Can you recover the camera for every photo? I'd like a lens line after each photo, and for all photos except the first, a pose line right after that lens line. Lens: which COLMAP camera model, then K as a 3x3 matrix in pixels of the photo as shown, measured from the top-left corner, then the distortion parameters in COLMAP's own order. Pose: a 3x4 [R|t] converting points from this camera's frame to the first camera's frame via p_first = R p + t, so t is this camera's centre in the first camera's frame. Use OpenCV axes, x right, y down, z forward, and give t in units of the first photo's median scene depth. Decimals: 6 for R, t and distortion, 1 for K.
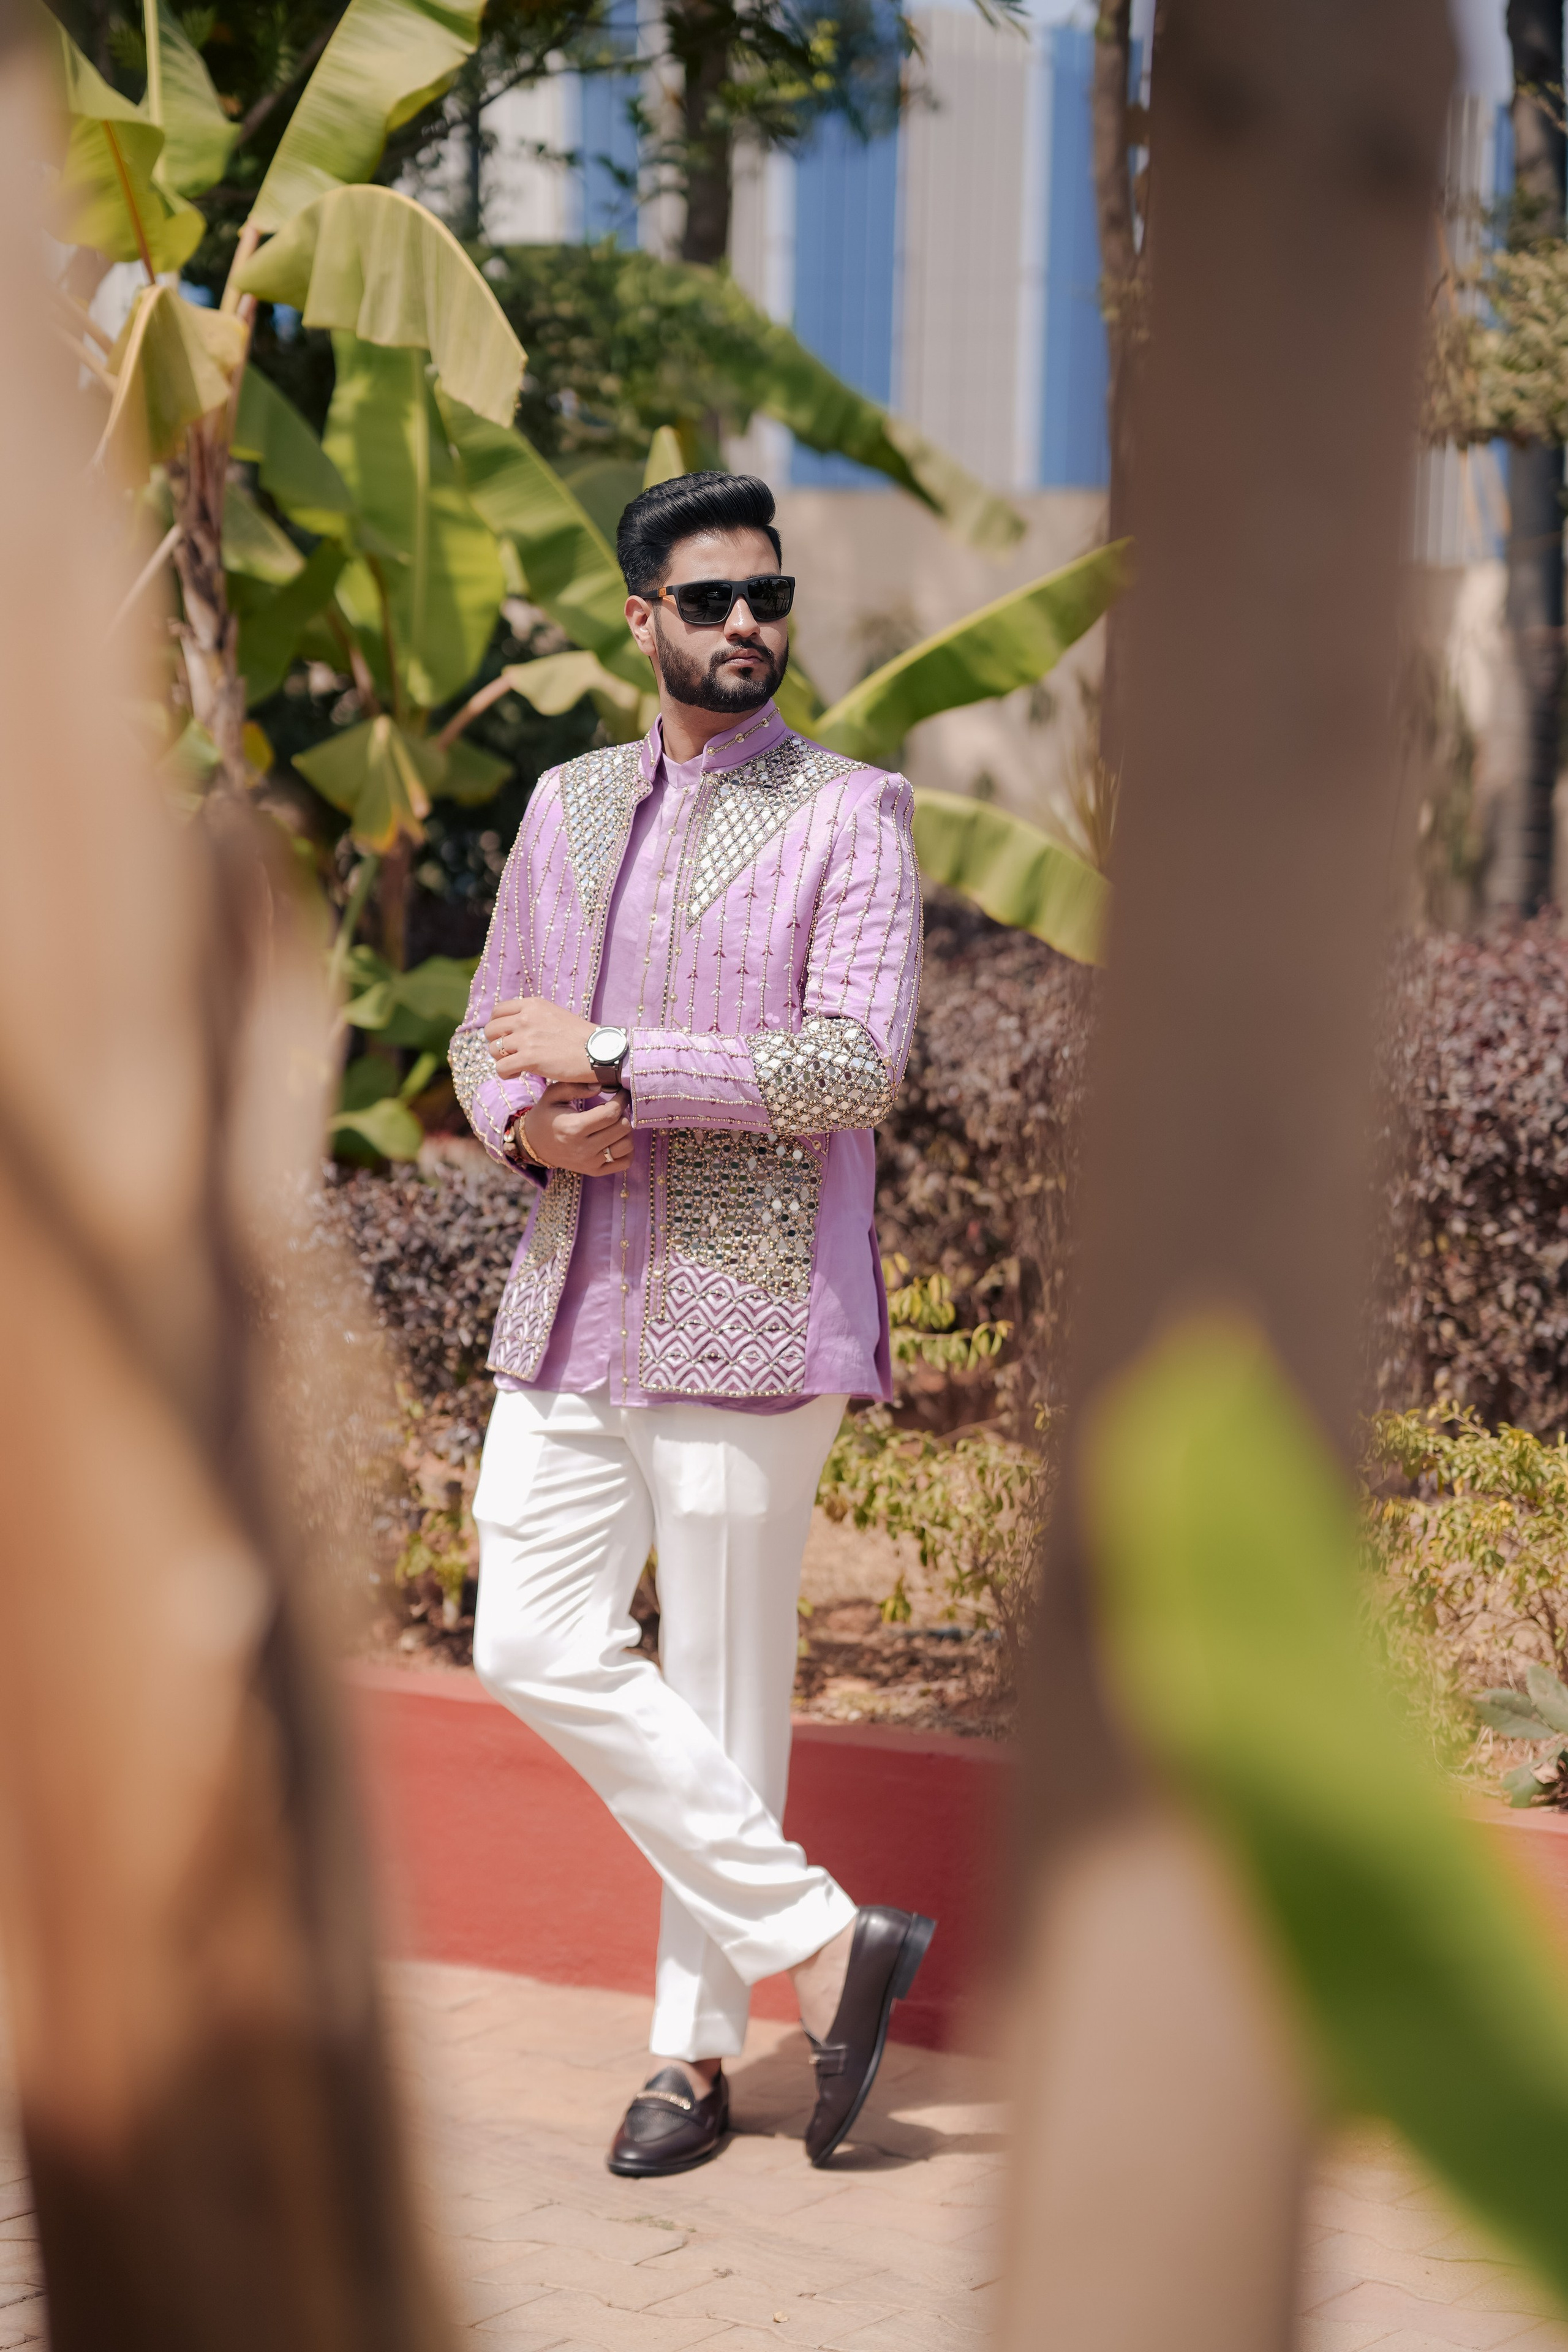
lens RADIAL K [[5527.2, 0, 784.0], [0, 5527.2, 1176.0], [0, 0, 1]] dist [0.117608, 0.441926]
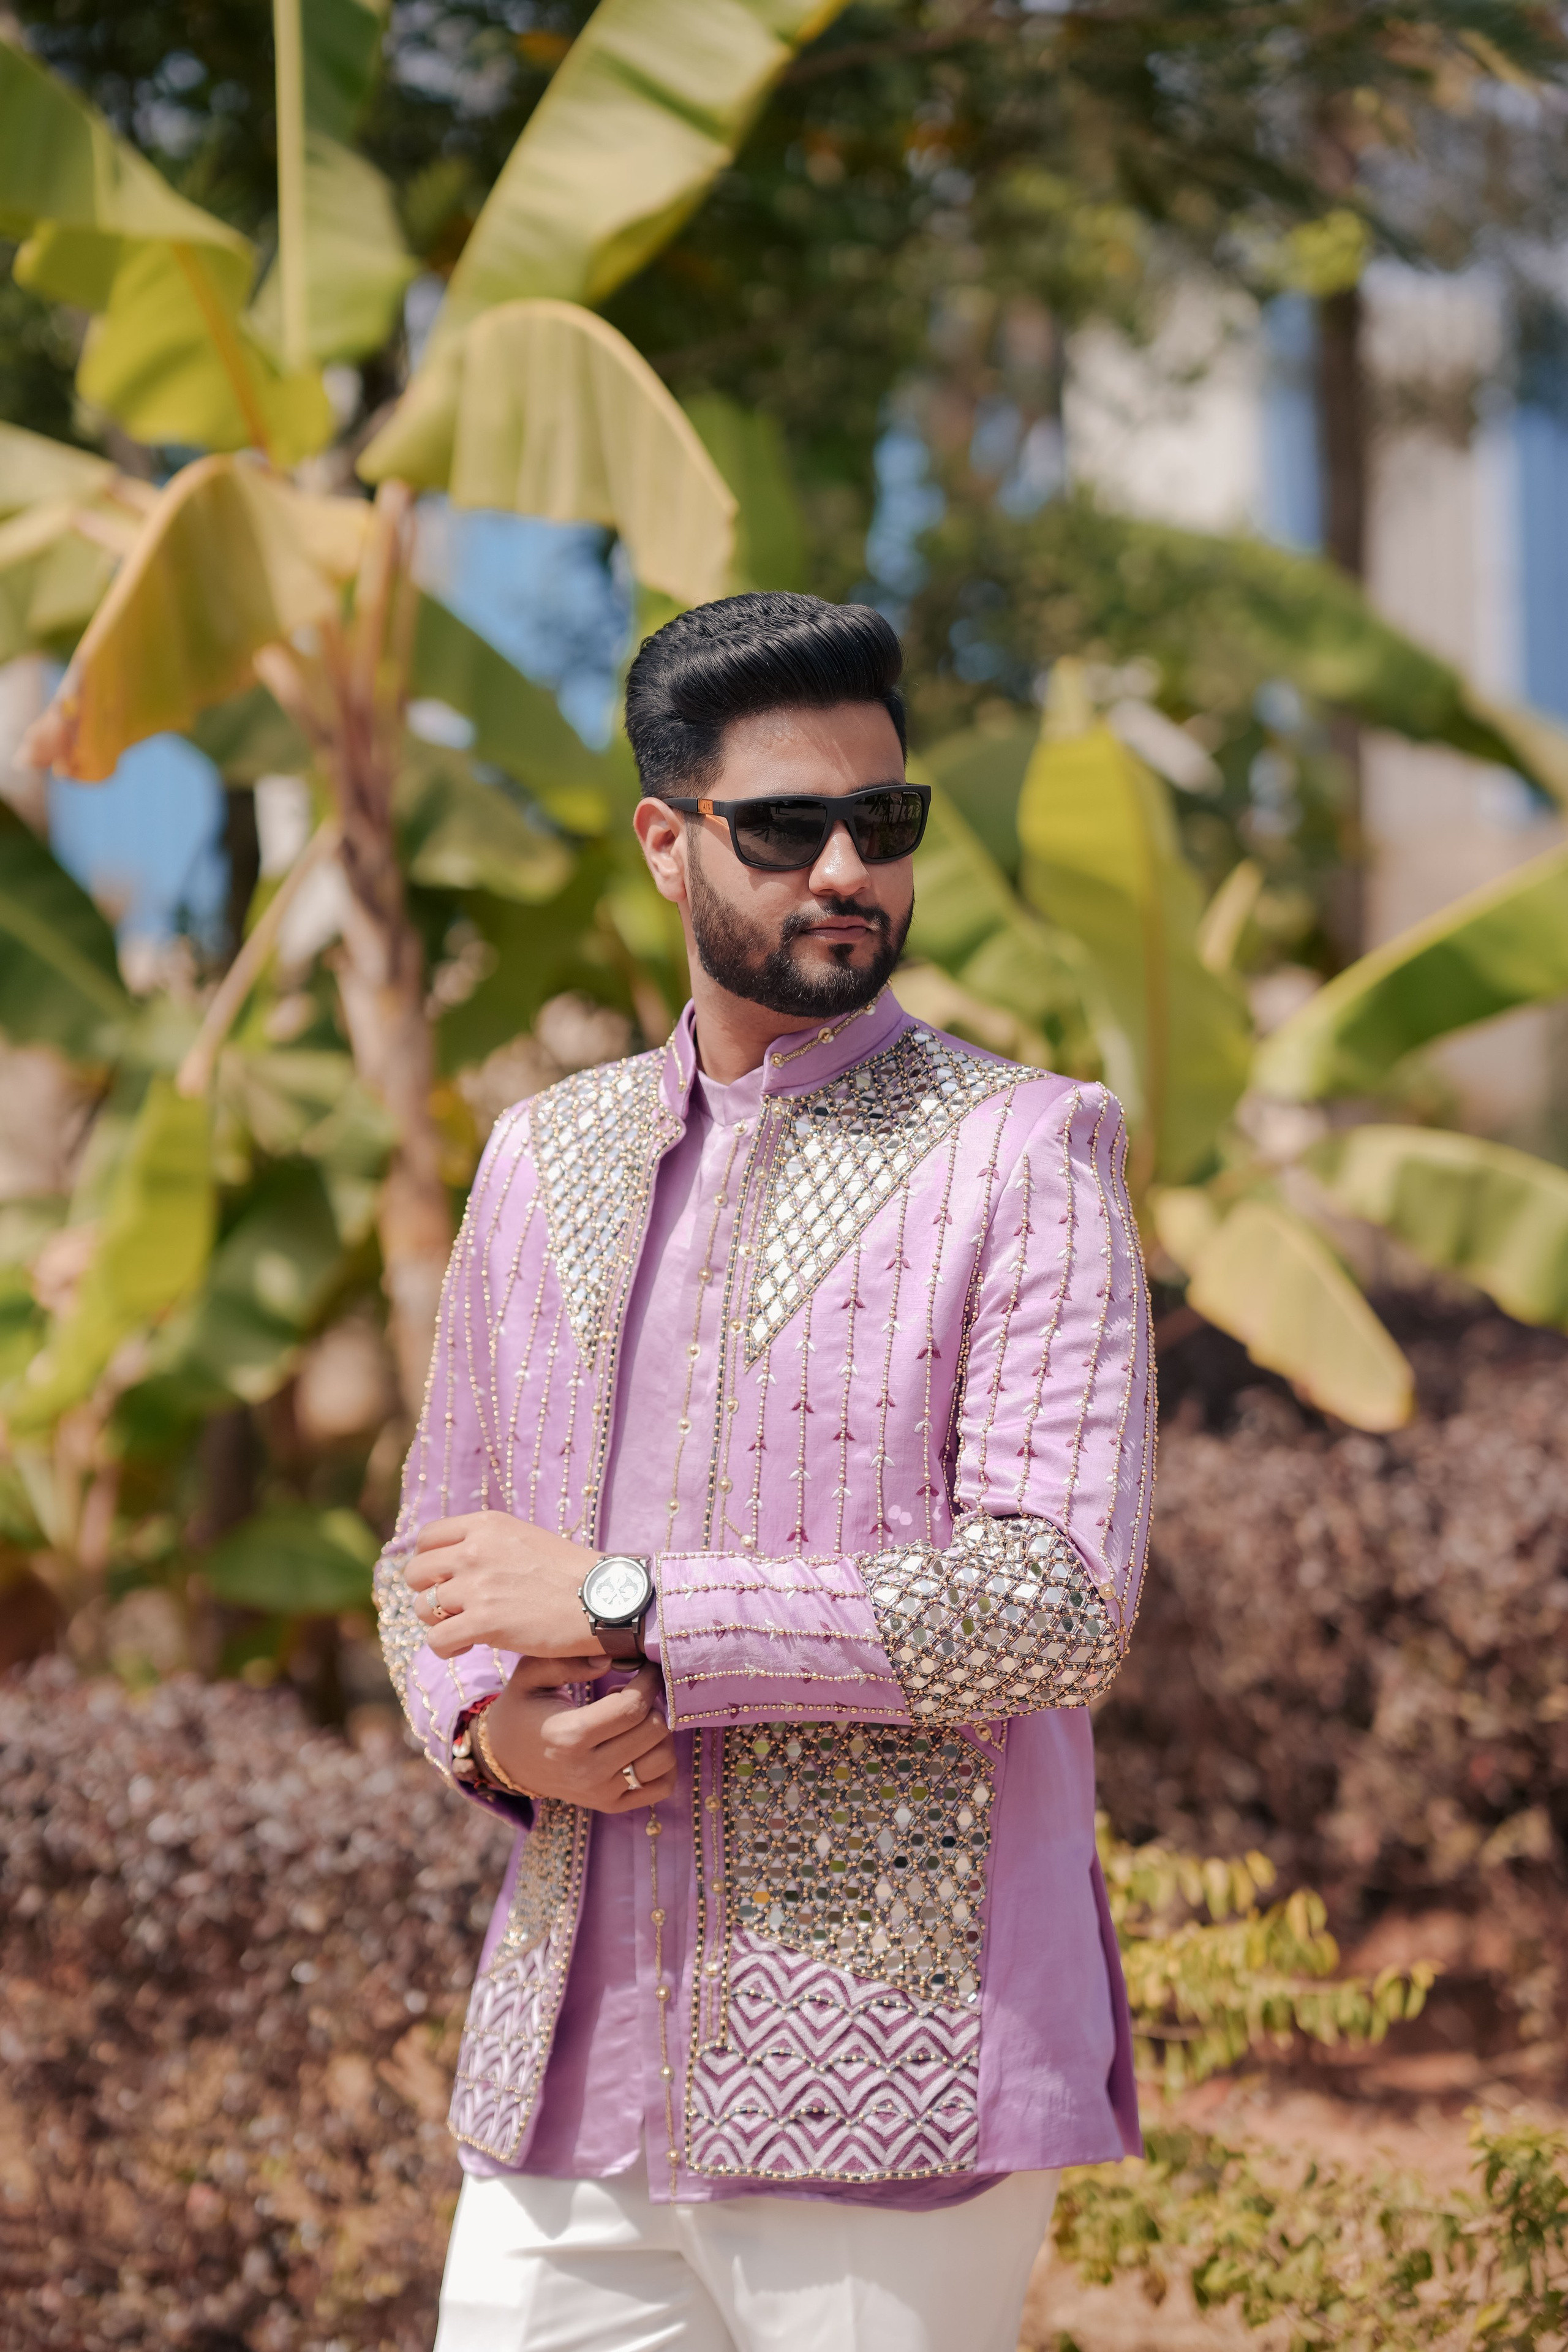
lens RADIAL K [[5527.2, 0, 784.0], [0, 5527.2, 1176.0], [0, 0, 1]] dist [0.117608, 0.441926]
pose [[0.995971, -0.033389, -0.083227, 0.035188], [0.023362, 0.992660, -0.118665, 0.004521], [0.086578, 0.116242, 0.989440, 0.420327]]
